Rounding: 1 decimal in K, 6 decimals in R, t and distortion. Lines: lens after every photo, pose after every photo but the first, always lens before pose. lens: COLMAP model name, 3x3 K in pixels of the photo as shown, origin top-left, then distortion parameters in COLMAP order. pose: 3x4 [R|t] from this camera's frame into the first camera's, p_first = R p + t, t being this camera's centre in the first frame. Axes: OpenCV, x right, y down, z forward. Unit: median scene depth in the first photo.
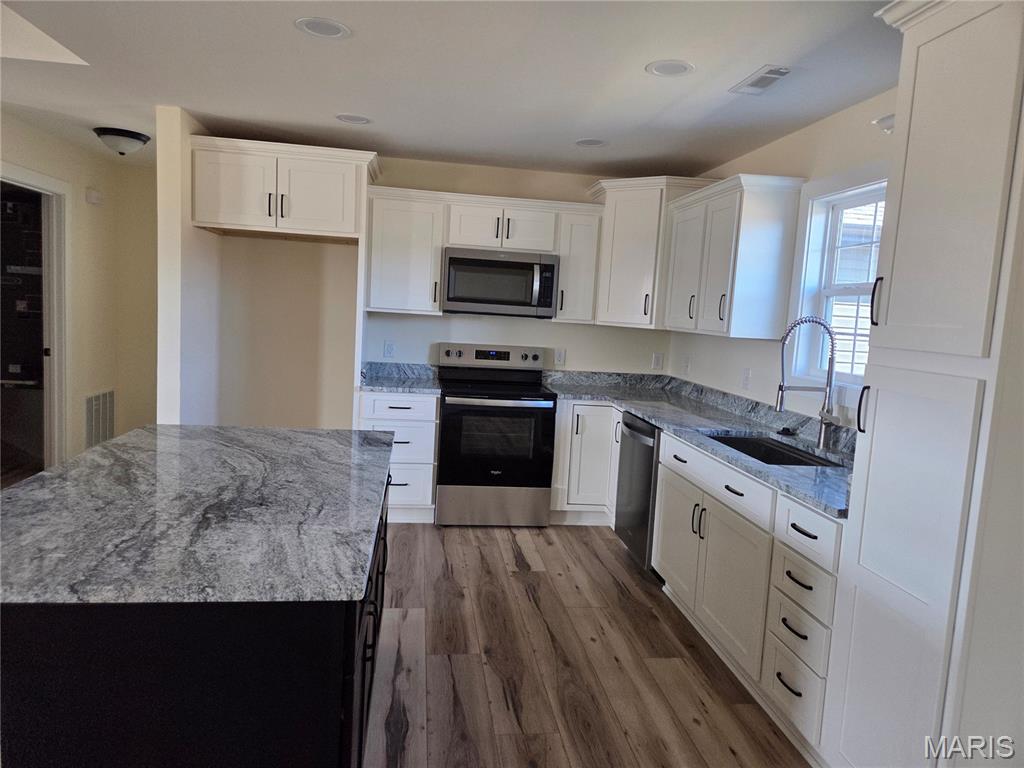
lens RADIAL K [[676.5, 0, 516.2], [0, 676.5, 378.1], [0, 0, 1]] dist [0.072307, -0.069299]
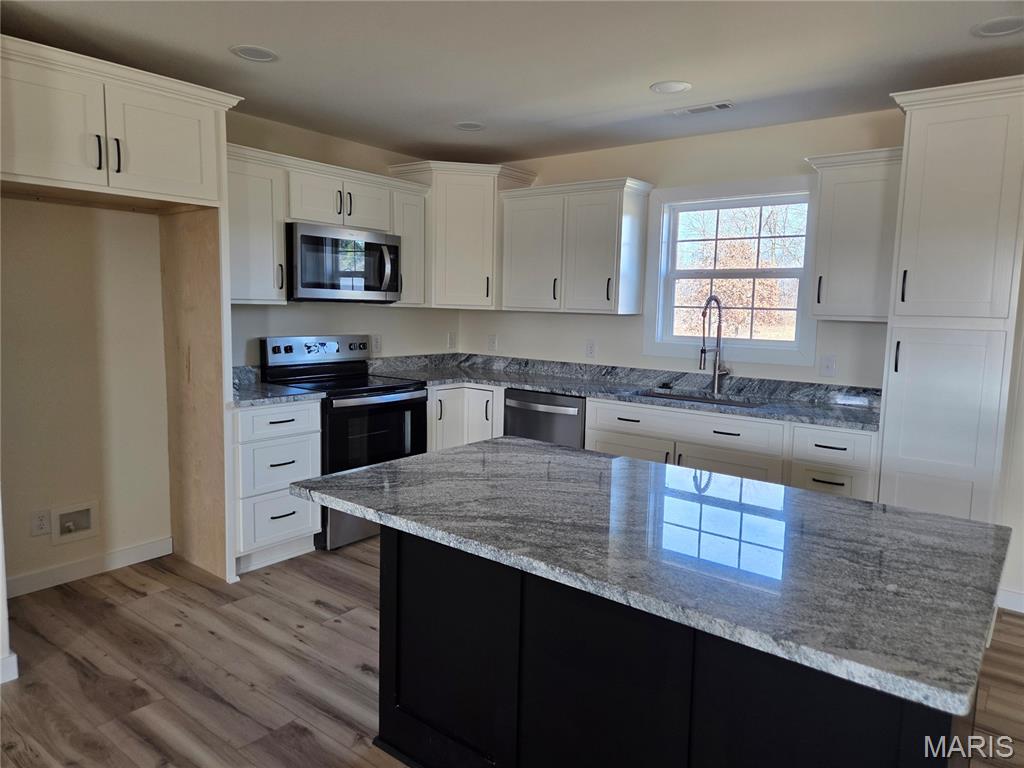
lens RADIAL K [[676.5, 0, 516.2], [0, 676.5, 378.1], [0, 0, 1]] dist [0.072307, -0.069299]
pose [[0.717737, -0.116642, 0.686475, -0.529253], [0.088266, 0.993158, 0.076466, -0.045675], [-0.690697, 0.005710, 0.723121, 0.217137]]
